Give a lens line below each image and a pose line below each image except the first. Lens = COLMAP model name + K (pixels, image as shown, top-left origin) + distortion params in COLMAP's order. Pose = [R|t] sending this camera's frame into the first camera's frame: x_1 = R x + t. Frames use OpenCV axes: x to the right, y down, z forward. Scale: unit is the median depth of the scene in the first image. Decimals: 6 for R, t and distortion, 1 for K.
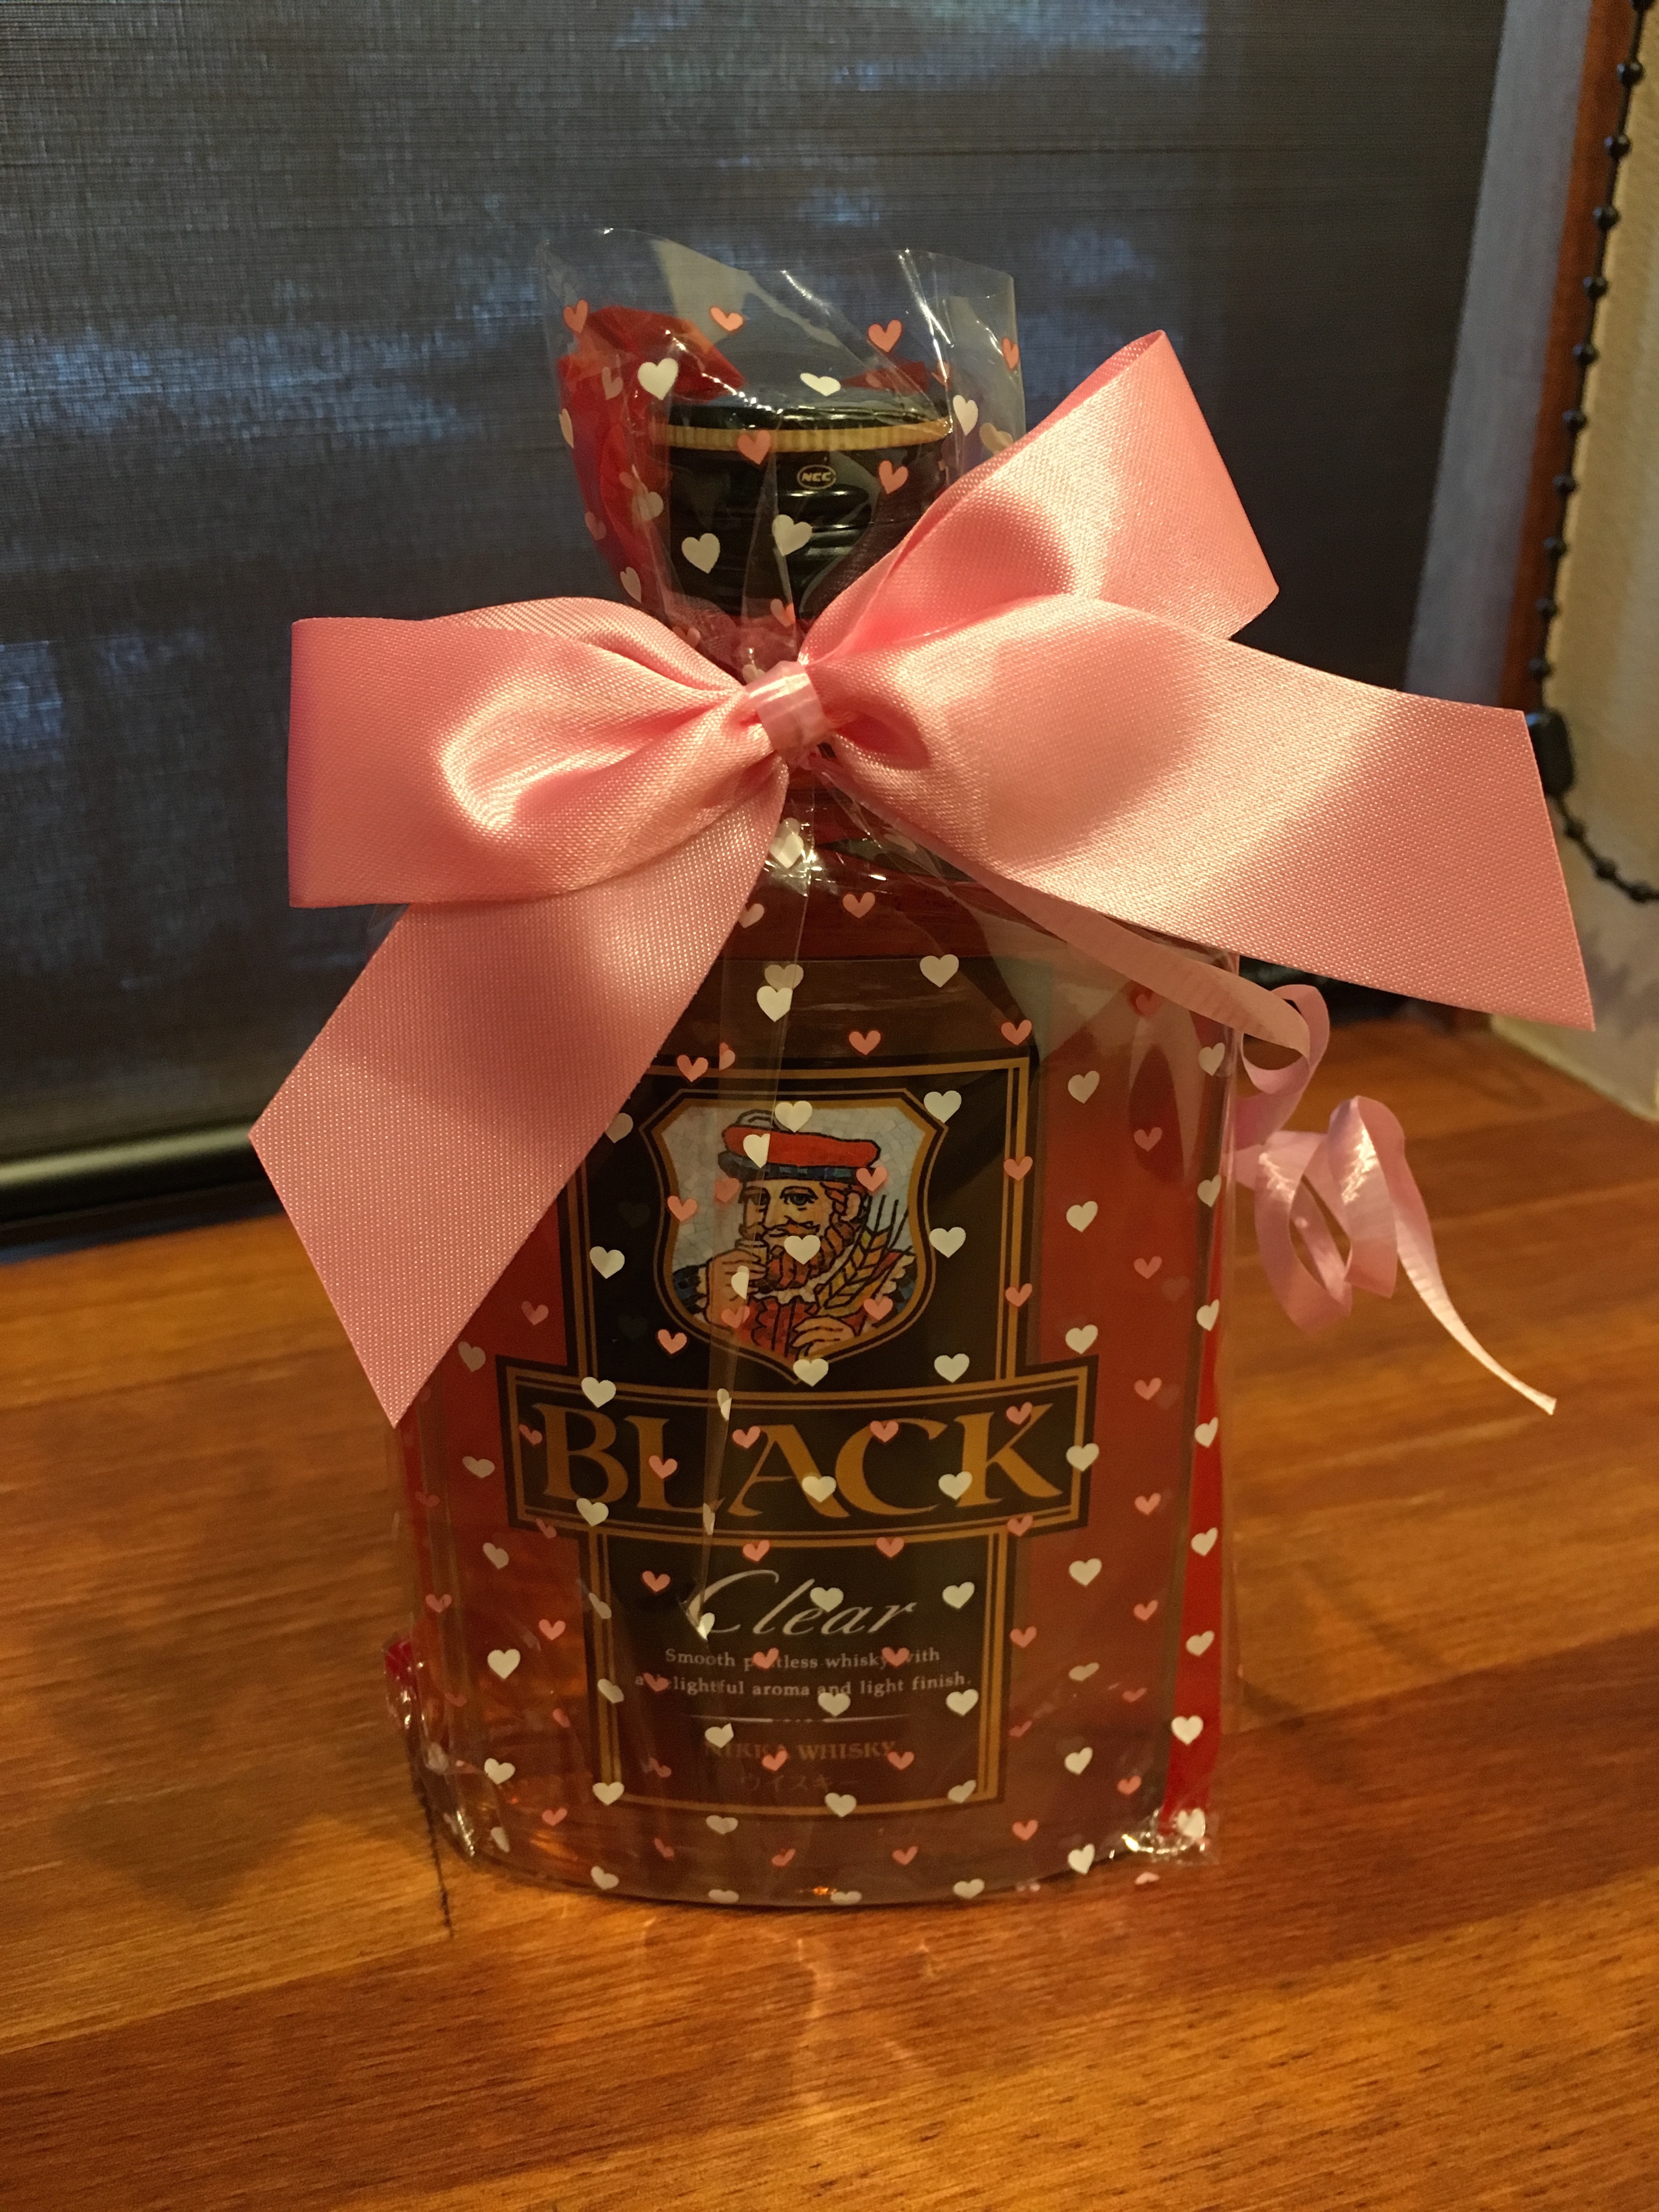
lens RADIAL K [[1945.1, 0, 845.2], [0, 1945.1, 1088.5], [0, 0, 1]] dist [0.039420, -0.079232]
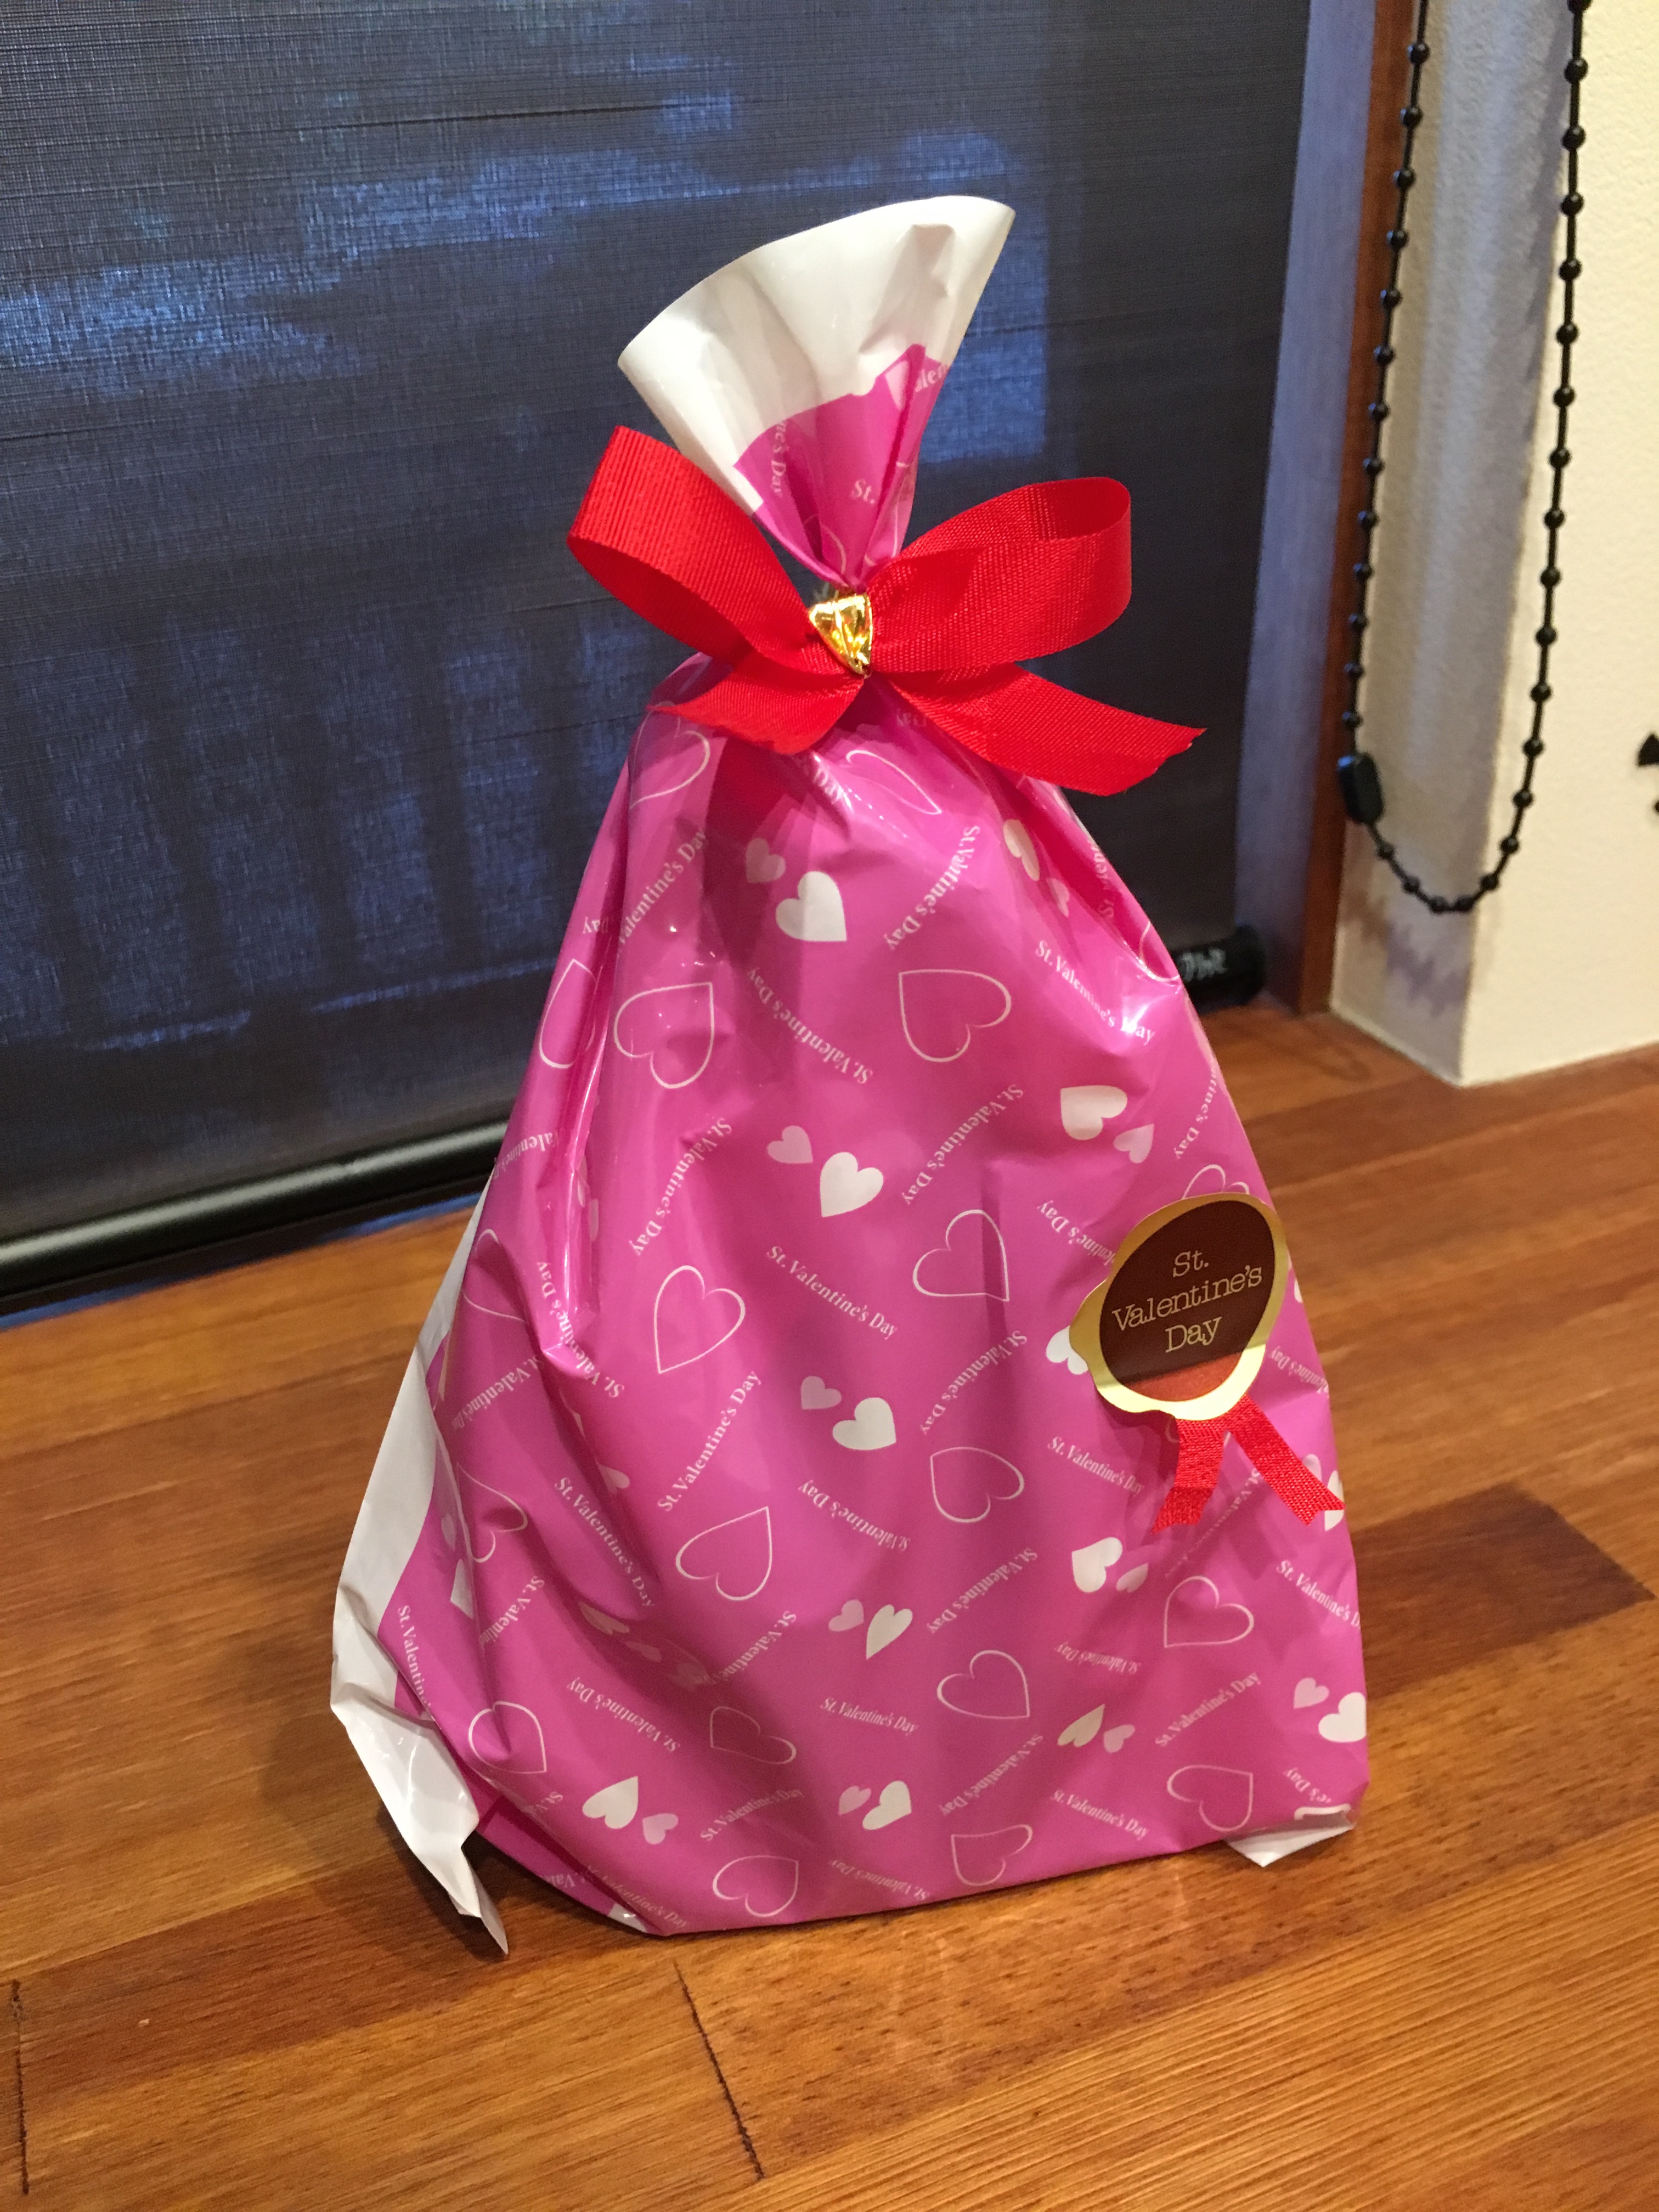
lens RADIAL K [[1907.4, 0, 849.7], [0, 1907.4, 1092.6], [0, 0, 1]] dist [0.069326, -0.121893]
pose [[0.997266, -0.060377, 0.042605, -0.023524], [0.058342, 0.997166, 0.047496, -0.076246], [-0.045352, -0.044880, 0.997962, -0.234525]]
